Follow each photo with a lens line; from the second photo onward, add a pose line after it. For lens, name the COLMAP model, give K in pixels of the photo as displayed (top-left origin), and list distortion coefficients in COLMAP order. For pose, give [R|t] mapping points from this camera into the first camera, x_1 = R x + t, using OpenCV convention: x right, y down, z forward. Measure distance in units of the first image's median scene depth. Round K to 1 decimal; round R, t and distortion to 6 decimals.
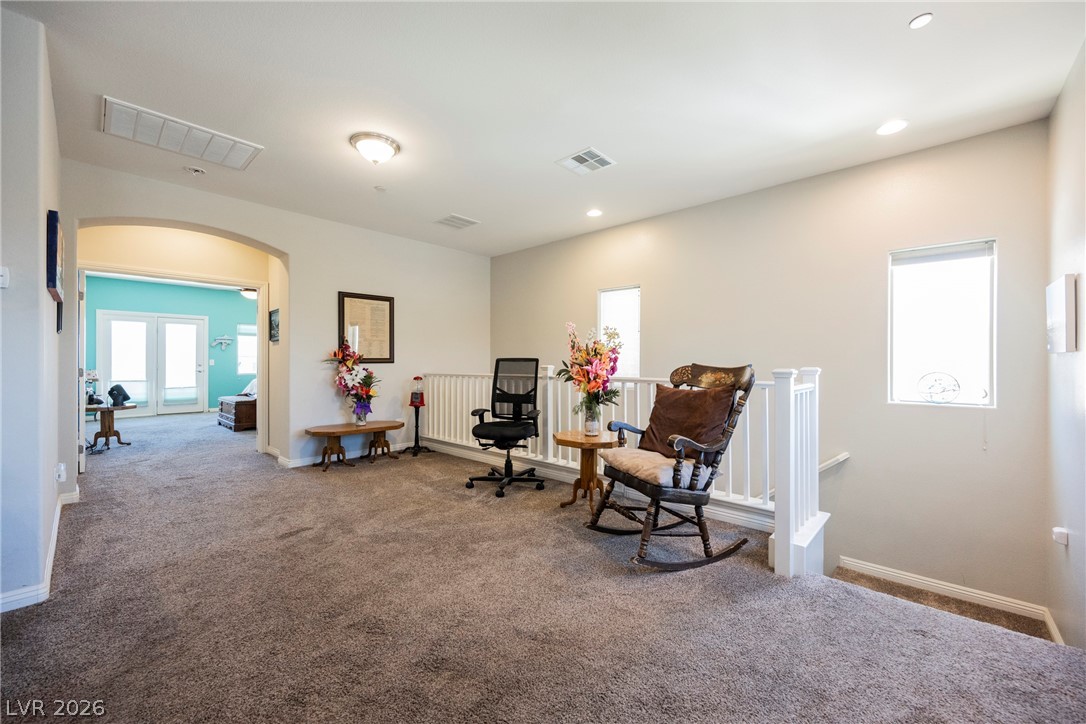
lens RADIAL K [[421.8, 0, 547.2], [0, 421.8, 359.4], [0, 0, 1]] dist [-0.004770, 0.000885]
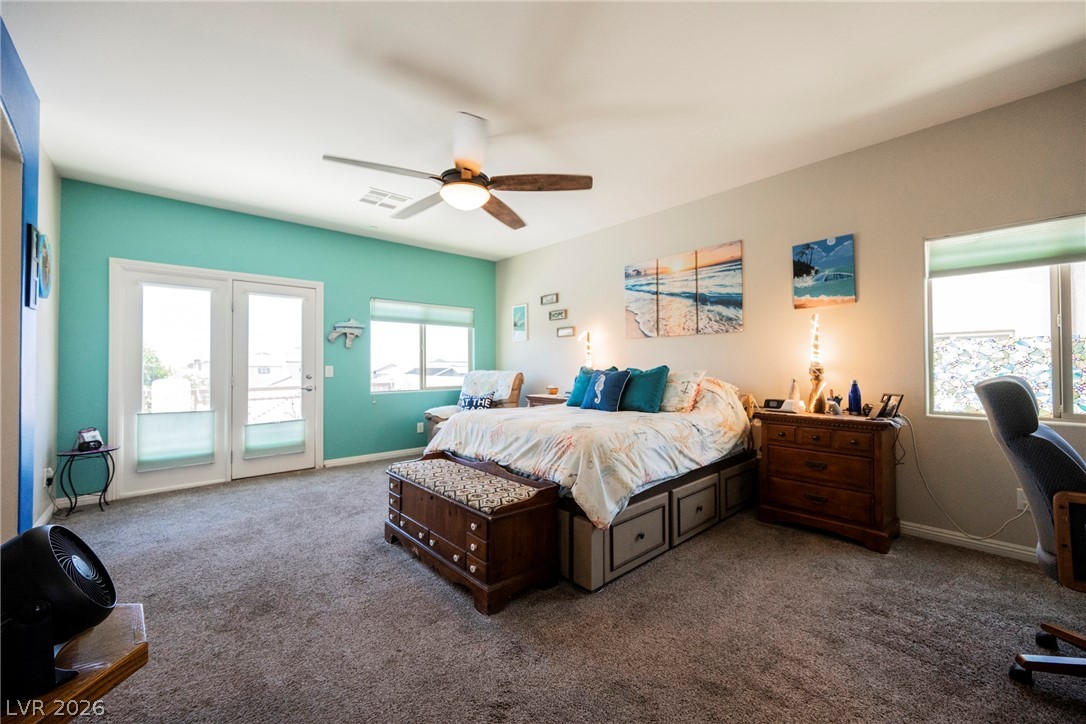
lens RADIAL K [[421.8, 0, 552.8], [0, 421.8, 358.4], [0, 0, 1]] dist [-0.004770, 0.000885]
pose [[0.995959, -0.006471, -0.089580, -1.031672], [0.005321, 0.999900, -0.013069, -0.001285], [0.089655, 0.012540, 0.995894, 1.099711]]
